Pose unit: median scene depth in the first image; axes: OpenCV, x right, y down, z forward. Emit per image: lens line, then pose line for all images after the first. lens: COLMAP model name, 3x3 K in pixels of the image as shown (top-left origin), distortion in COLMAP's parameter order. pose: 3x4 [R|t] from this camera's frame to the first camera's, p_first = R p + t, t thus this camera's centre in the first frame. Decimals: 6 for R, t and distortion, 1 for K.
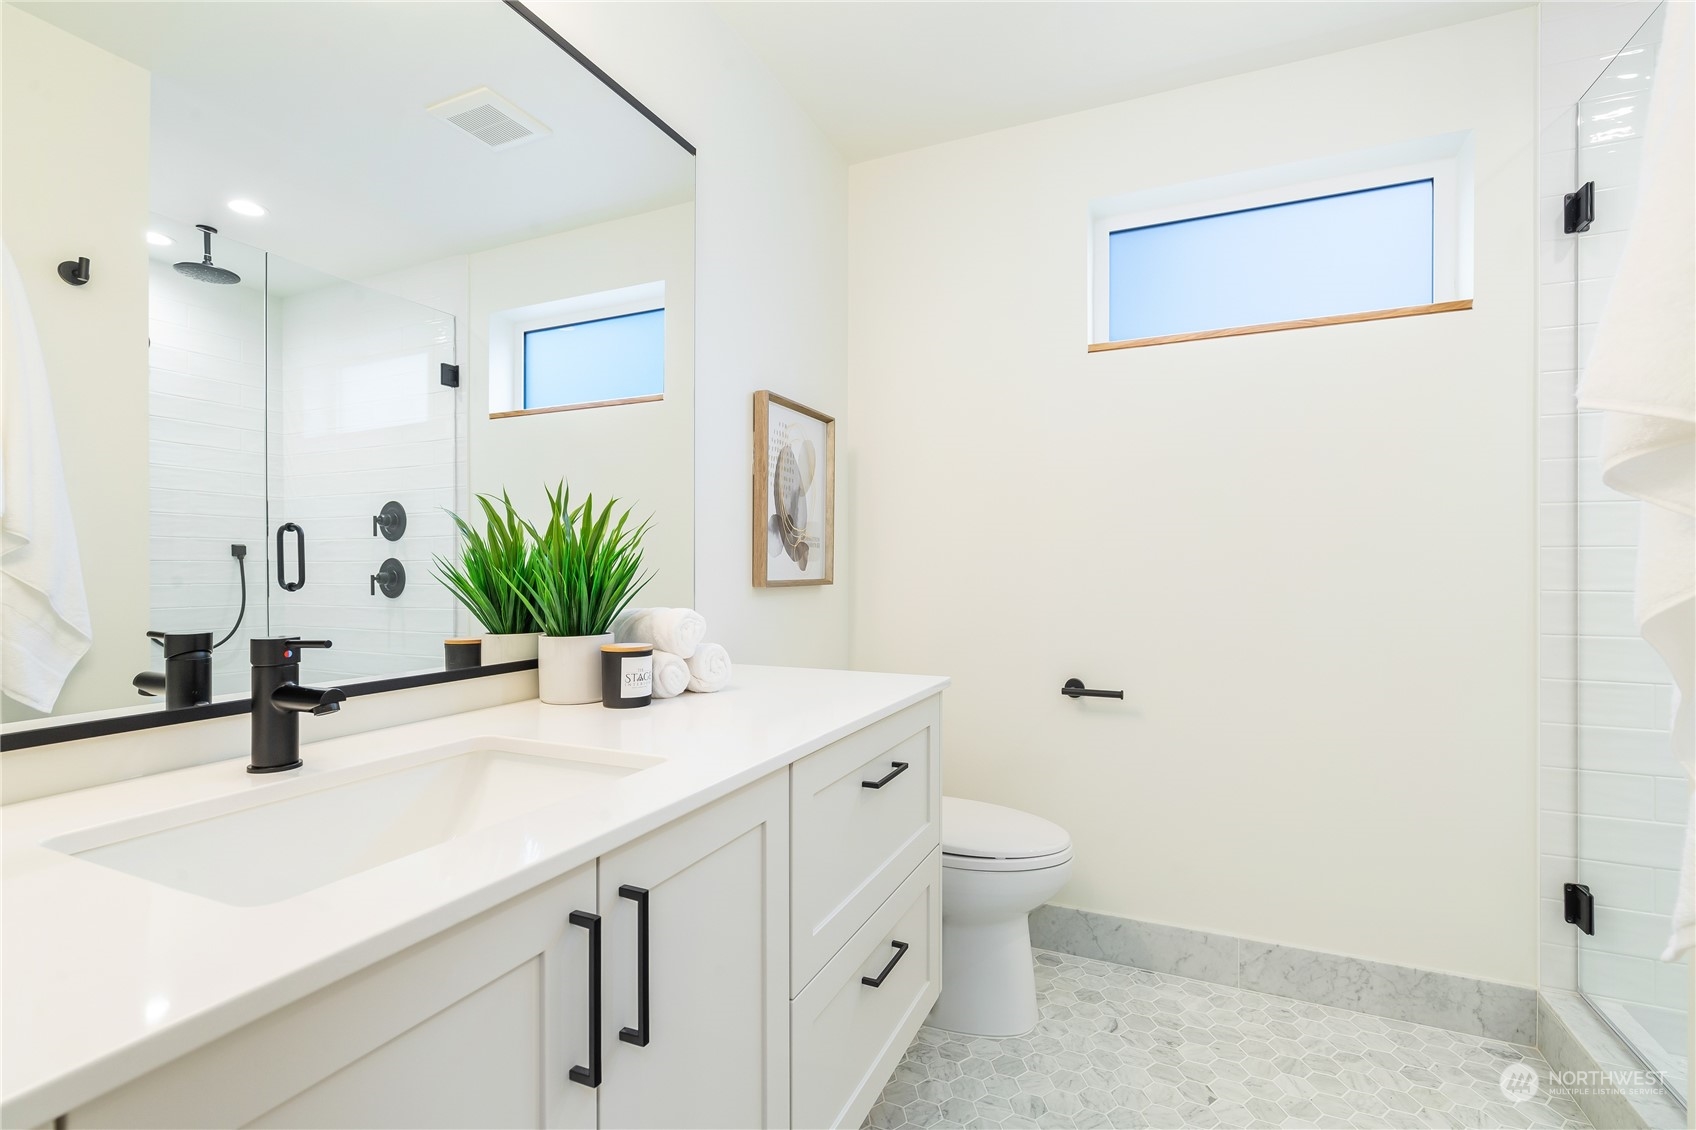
lens RADIAL K [[763.8, 0, 848.9], [0, 763.8, 562.7], [0, 0, 1]] dist [0.003370, -0.001865]
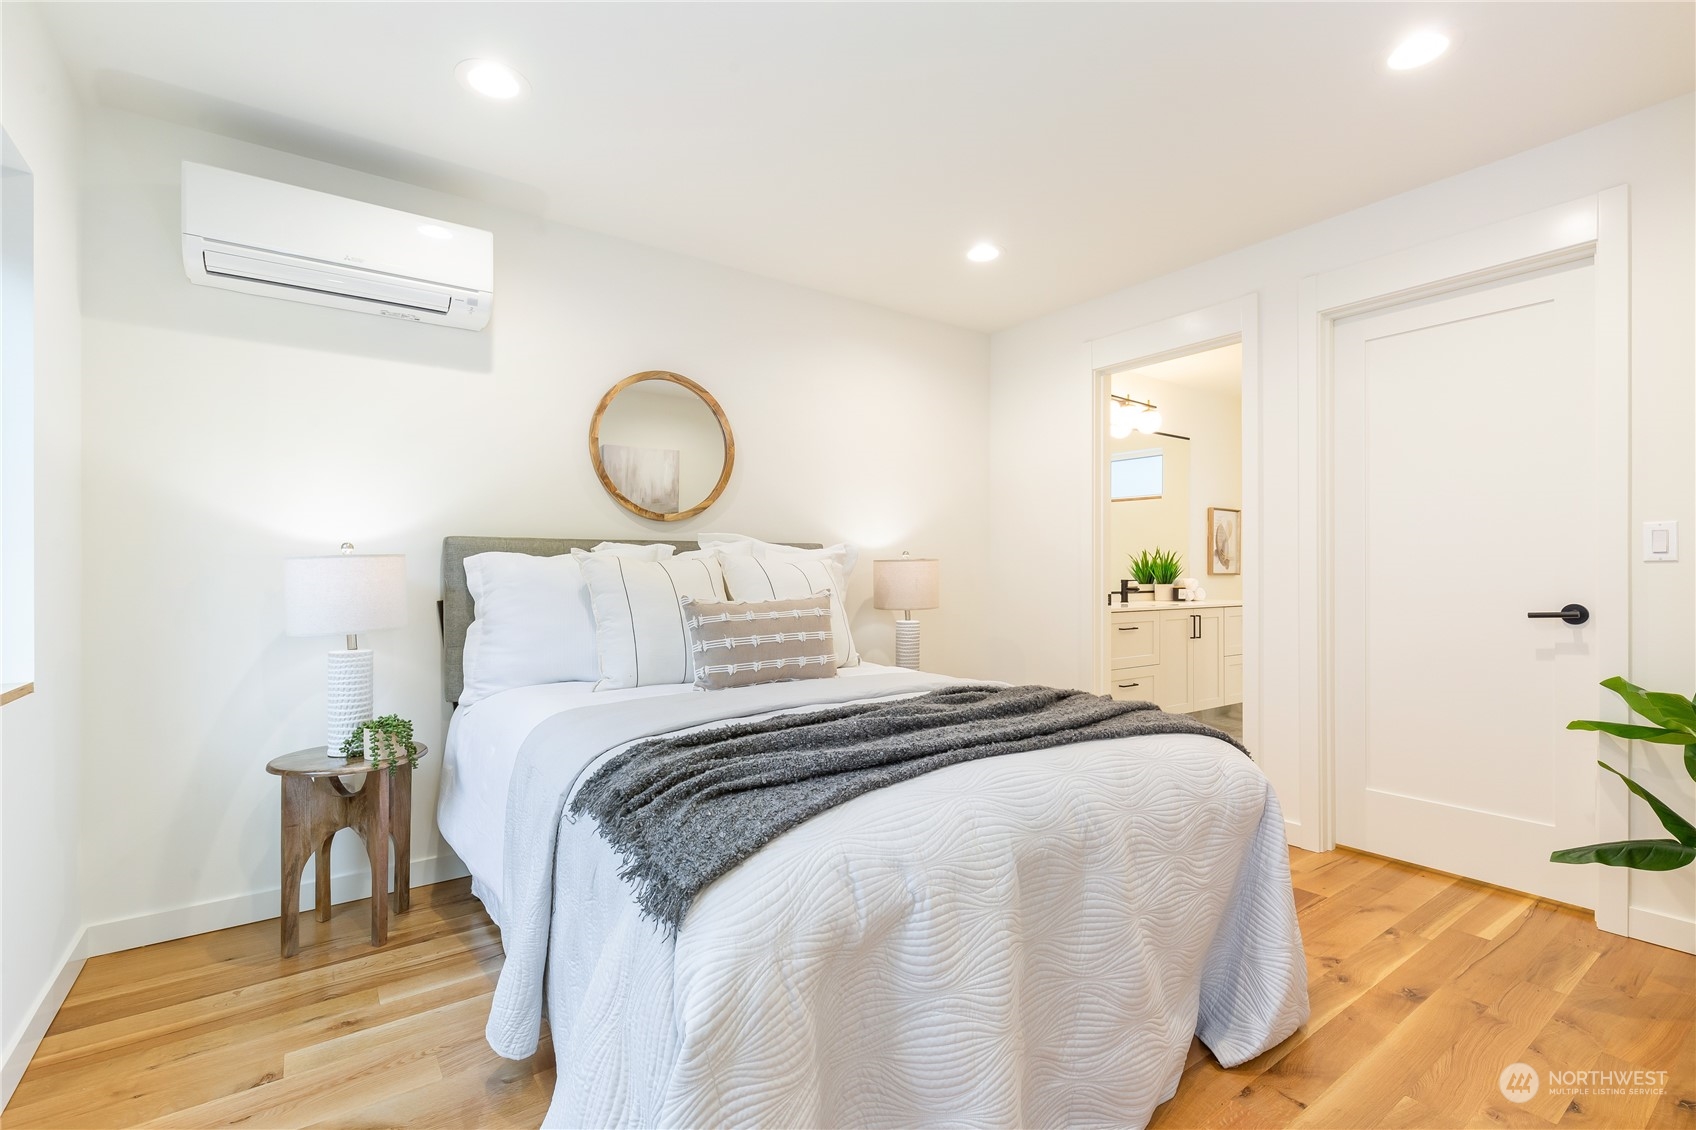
lens RADIAL K [[763.8, 0, 845.1], [0, 763.8, 561.9], [0, 0, 1]] dist [0.003370, -0.001865]
pose [[0.866883, 0.001804, -0.498509, 0.126227], [-0.004385, 0.999982, -0.004006, 0.000533], [0.498493, 0.005659, 0.866875, -2.189726]]
